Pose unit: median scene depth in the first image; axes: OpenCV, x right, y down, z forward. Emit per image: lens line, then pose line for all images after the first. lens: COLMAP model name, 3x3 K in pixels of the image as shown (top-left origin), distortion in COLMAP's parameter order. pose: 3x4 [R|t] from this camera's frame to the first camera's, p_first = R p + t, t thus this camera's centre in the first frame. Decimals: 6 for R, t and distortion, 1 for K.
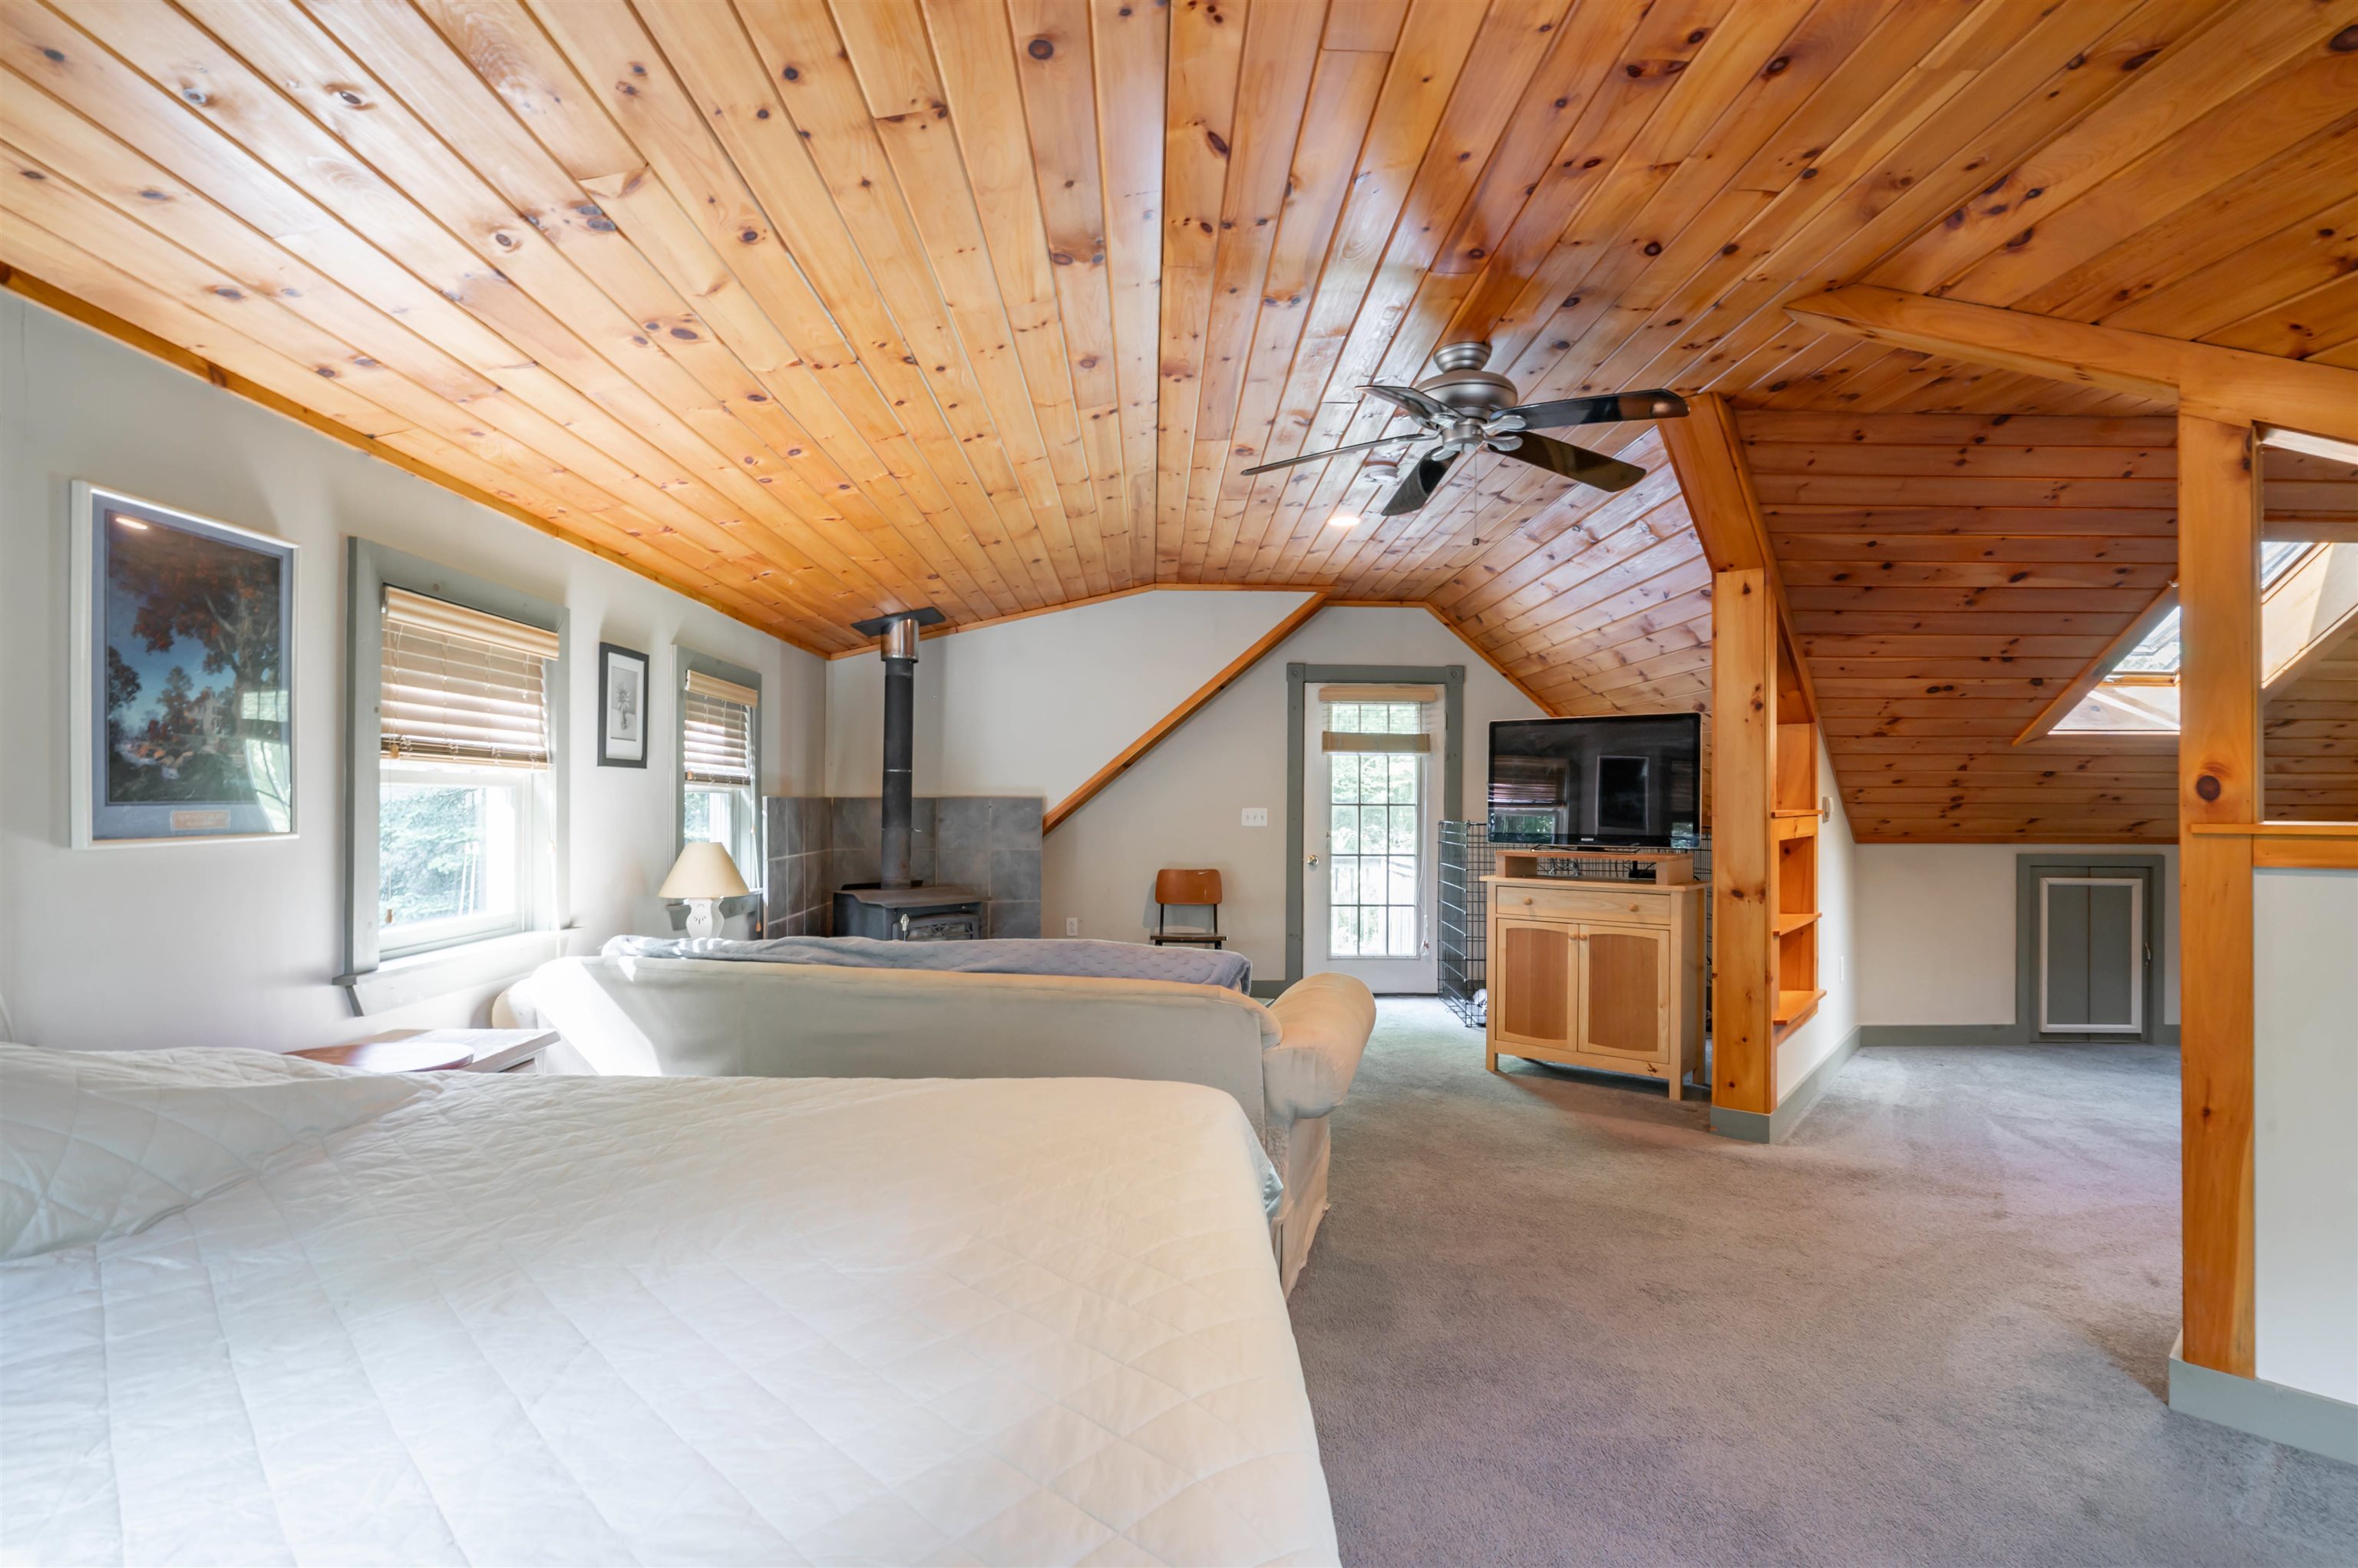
lens RADIAL K [[1133.0, 0, 1235.1], [0, 1133.0, 805.5], [0, 0, 1]] dist [-0.000627, -0.000474]
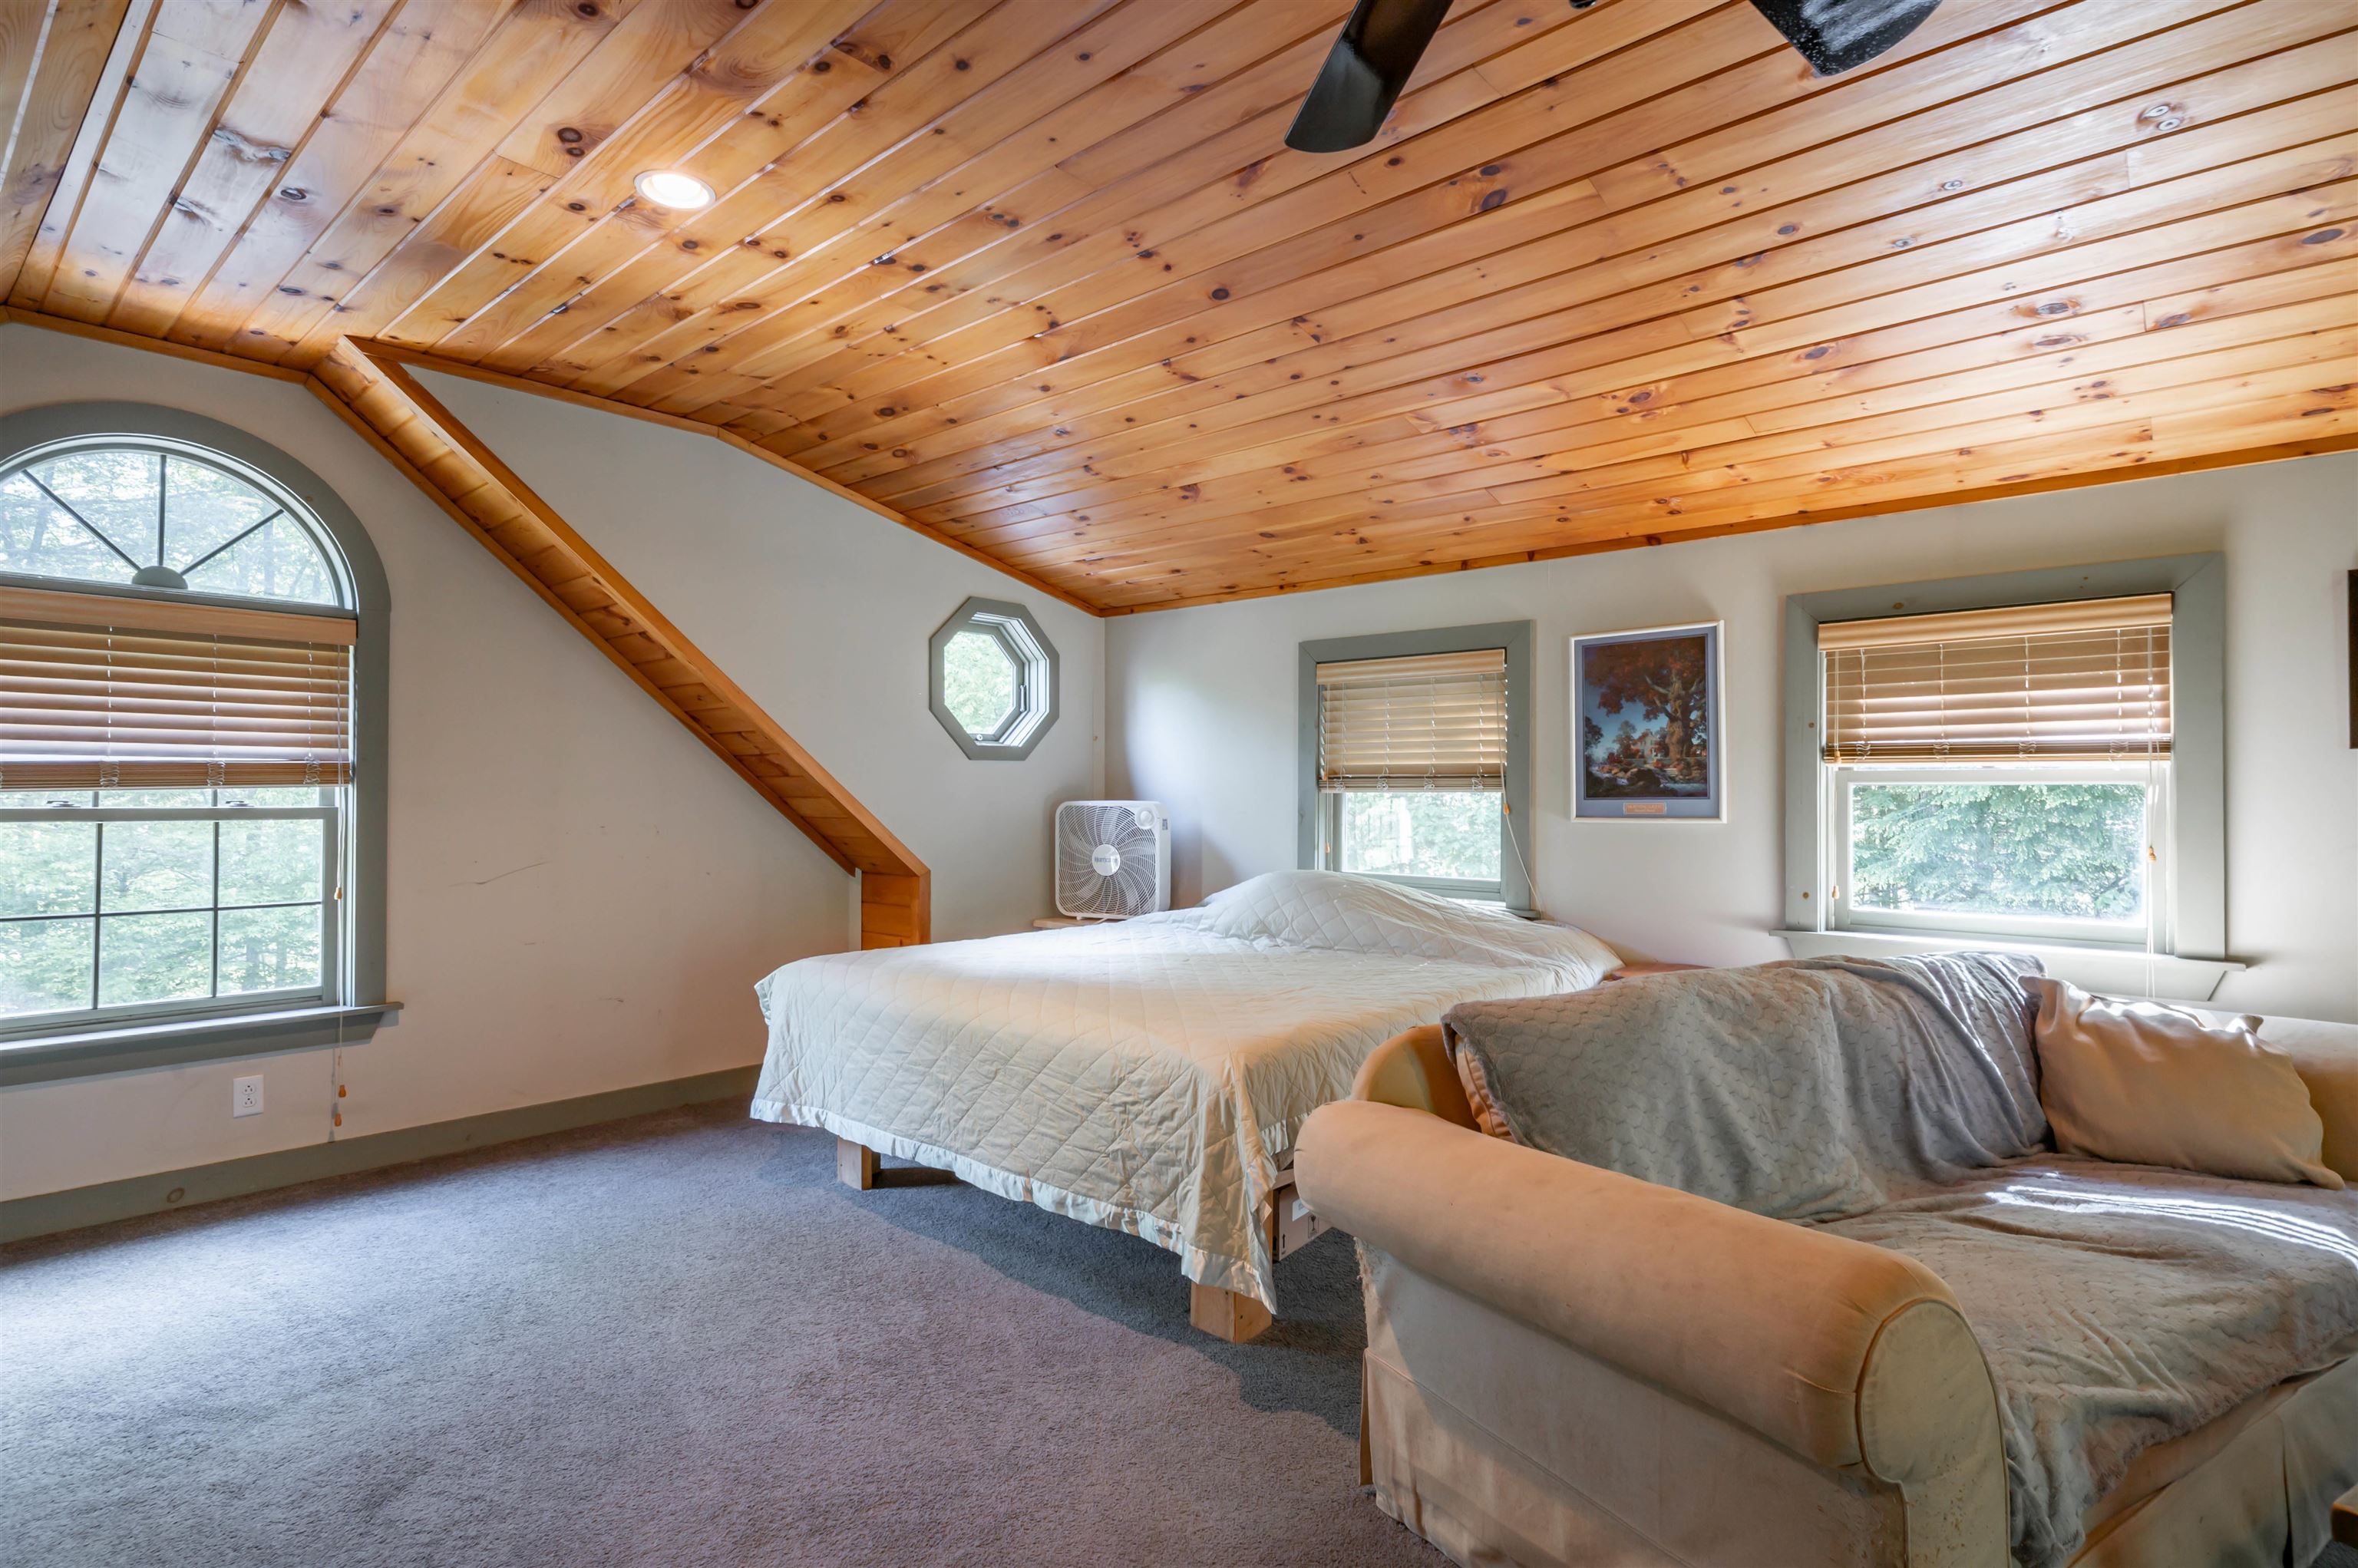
lens RADIAL K [[1216.5, 0, 1218.6], [0, 1216.5, 781.4], [0, 0, 1]] dist [-0.002773, 0.006986]
pose [[-0.703611, -0.016278, -0.710399, 0.345366], [-0.008266, 0.999857, -0.014724, 0.001852], [0.710537, -0.004488, -0.703645, 0.766912]]
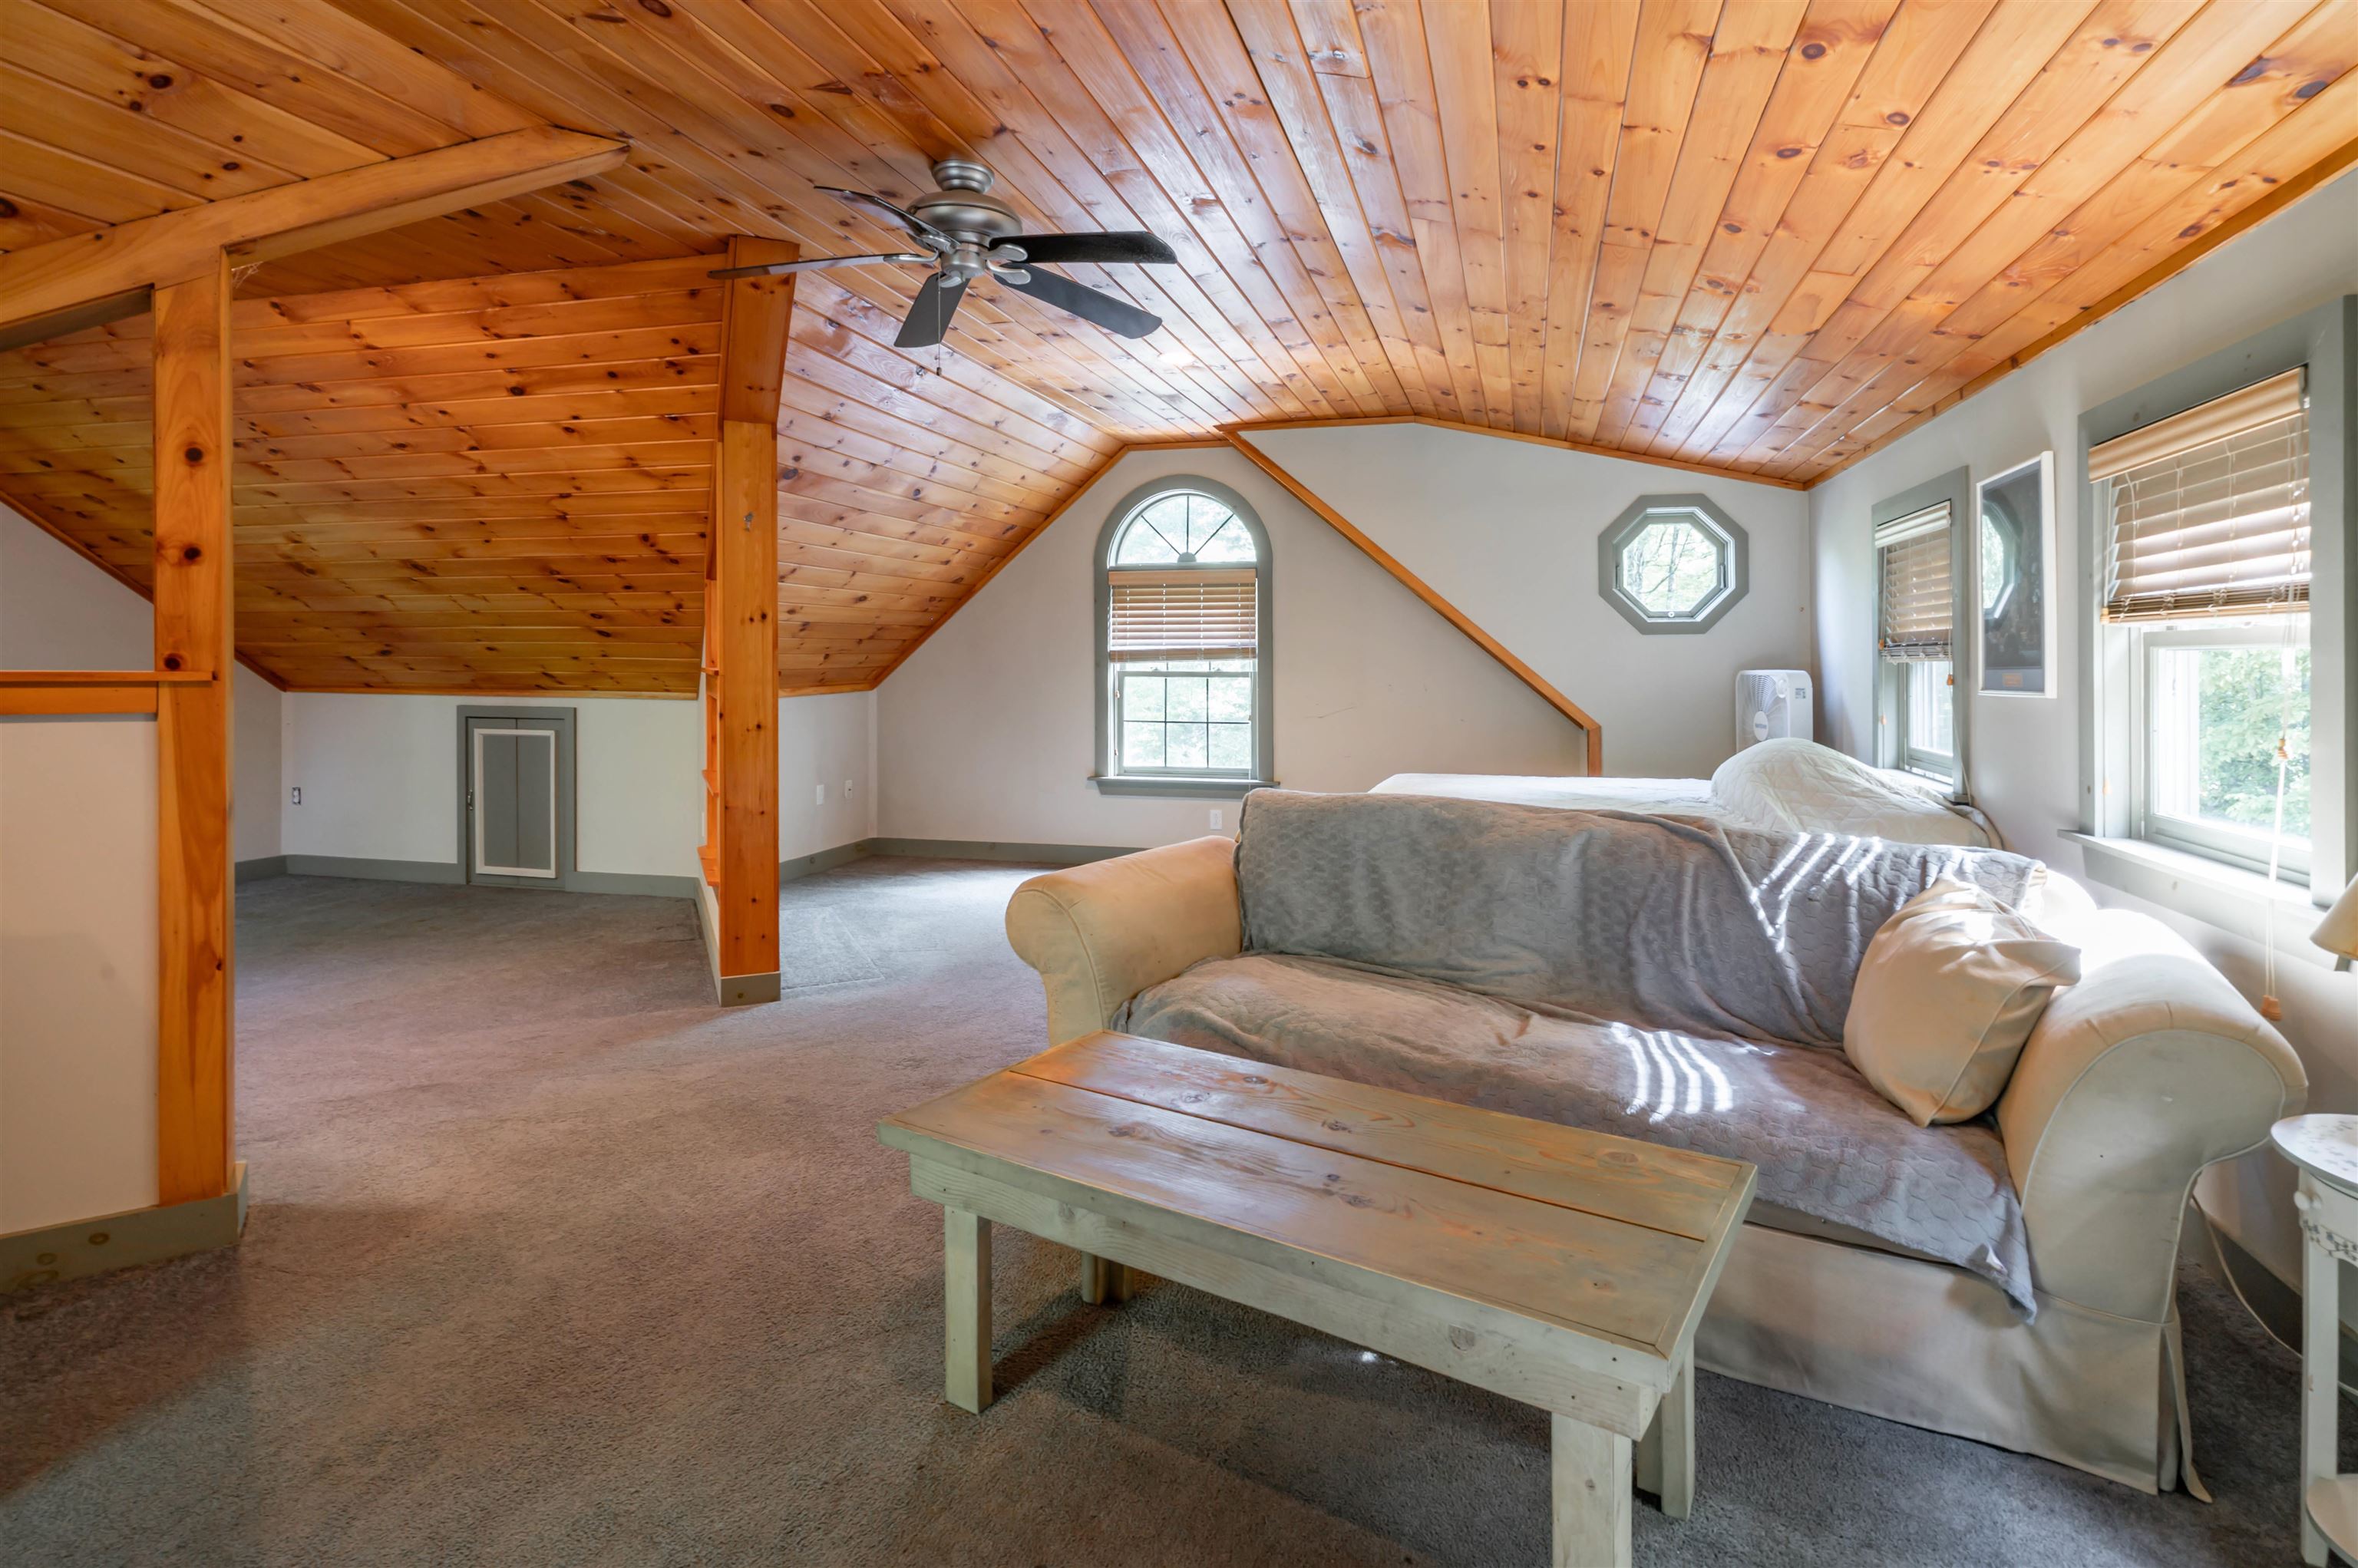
lens RADIAL K [[1263.5, 0, 1088.2], [0, 1263.5, 652.4], [0, 0, 1]] dist [0.014103, -0.000324]
pose [[-0.916940, -0.003780, 0.399008, -0.204368], [-0.005935, 0.999974, -0.004166, -0.003432], [-0.398982, -0.006188, -0.916938, 1.235987]]
